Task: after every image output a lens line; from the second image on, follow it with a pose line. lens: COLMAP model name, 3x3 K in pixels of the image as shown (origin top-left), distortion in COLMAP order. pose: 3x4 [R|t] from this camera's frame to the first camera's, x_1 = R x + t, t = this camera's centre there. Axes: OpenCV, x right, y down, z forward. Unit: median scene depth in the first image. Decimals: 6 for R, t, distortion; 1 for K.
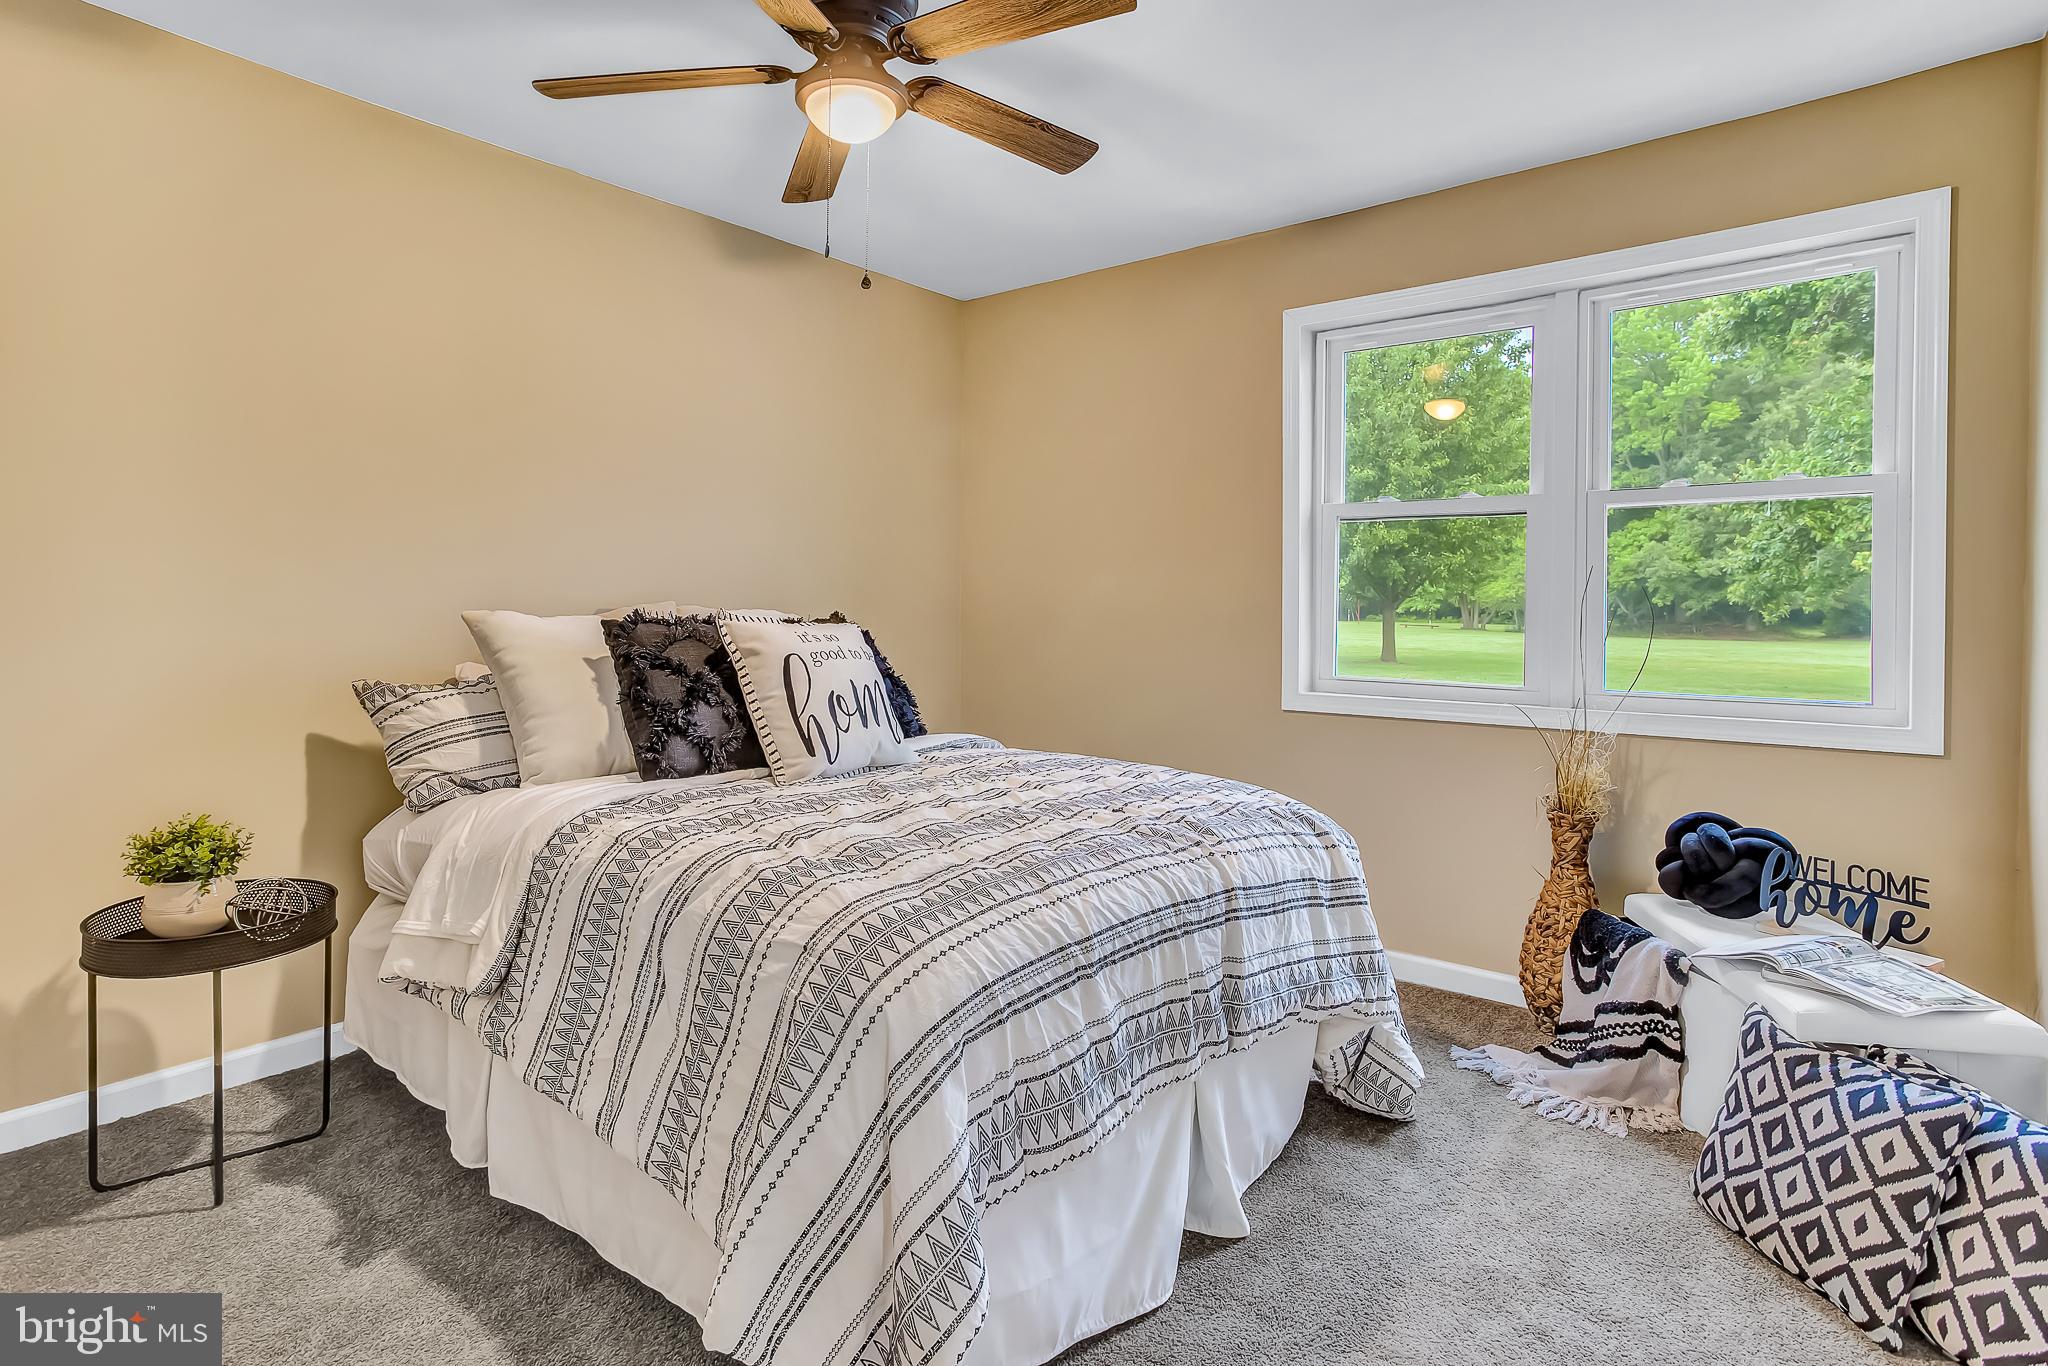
lens RADIAL K [[1007.2, 0, 1065.1], [0, 1007.2, 629.6], [0, 0, 1]] dist [-0.029893, 0.010605]
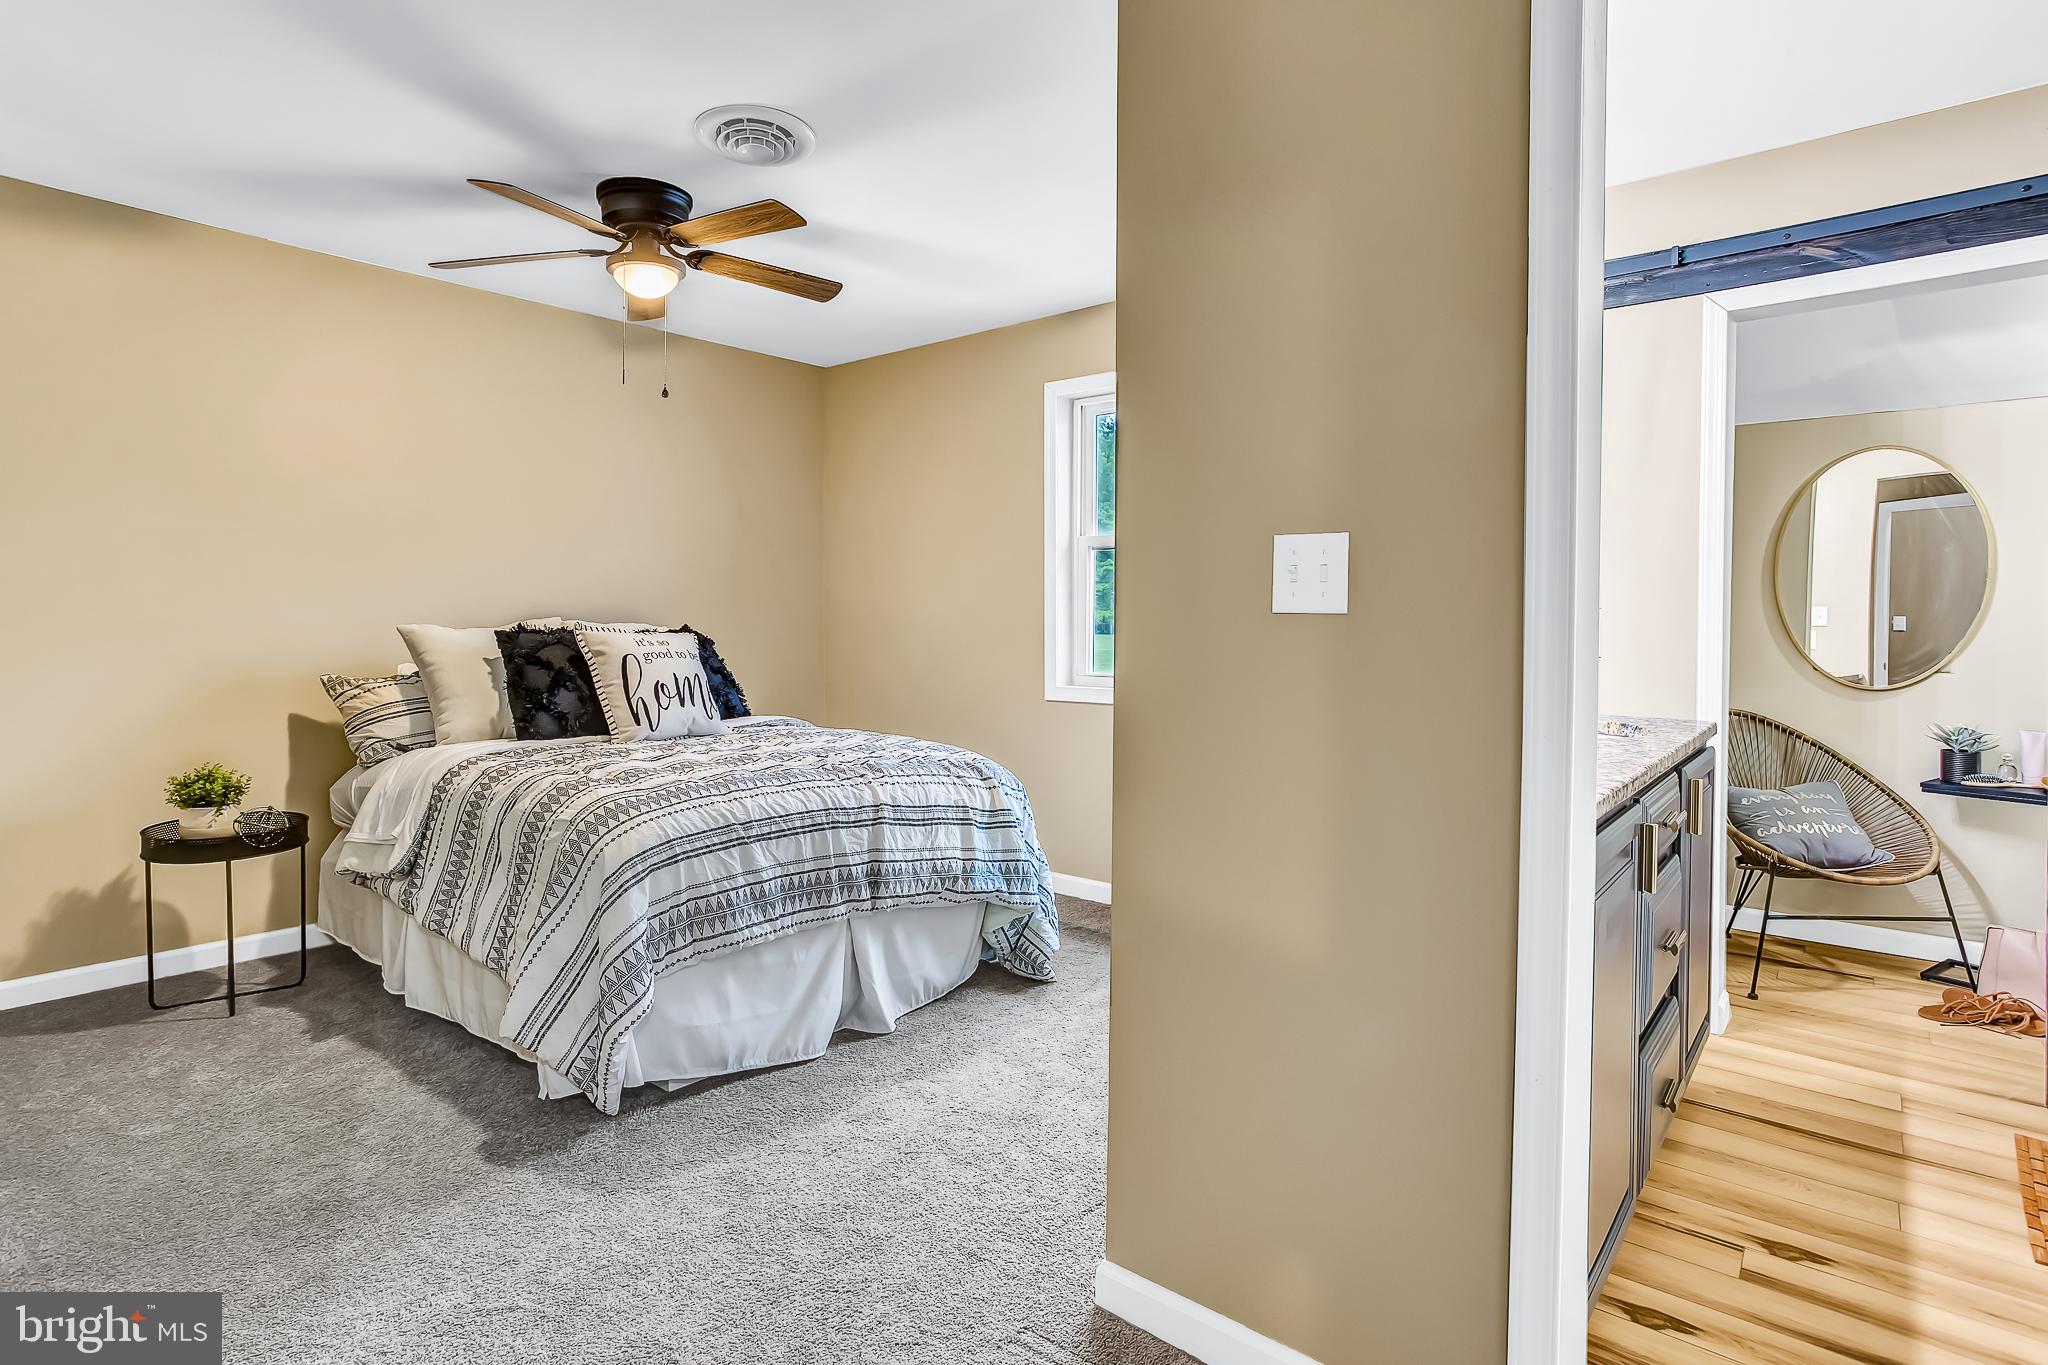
lens RADIAL K [[1007.2, 0, 1029.0], [0, 1007.2, 662.5], [0, 0, 1]] dist [-0.029893, 0.010605]
pose [[0.999689, -0.003057, -0.024749, 0.377114], [0.003508, 0.999828, 0.018215, 0.014950], [0.024689, -0.018297, 0.999528, -0.447082]]
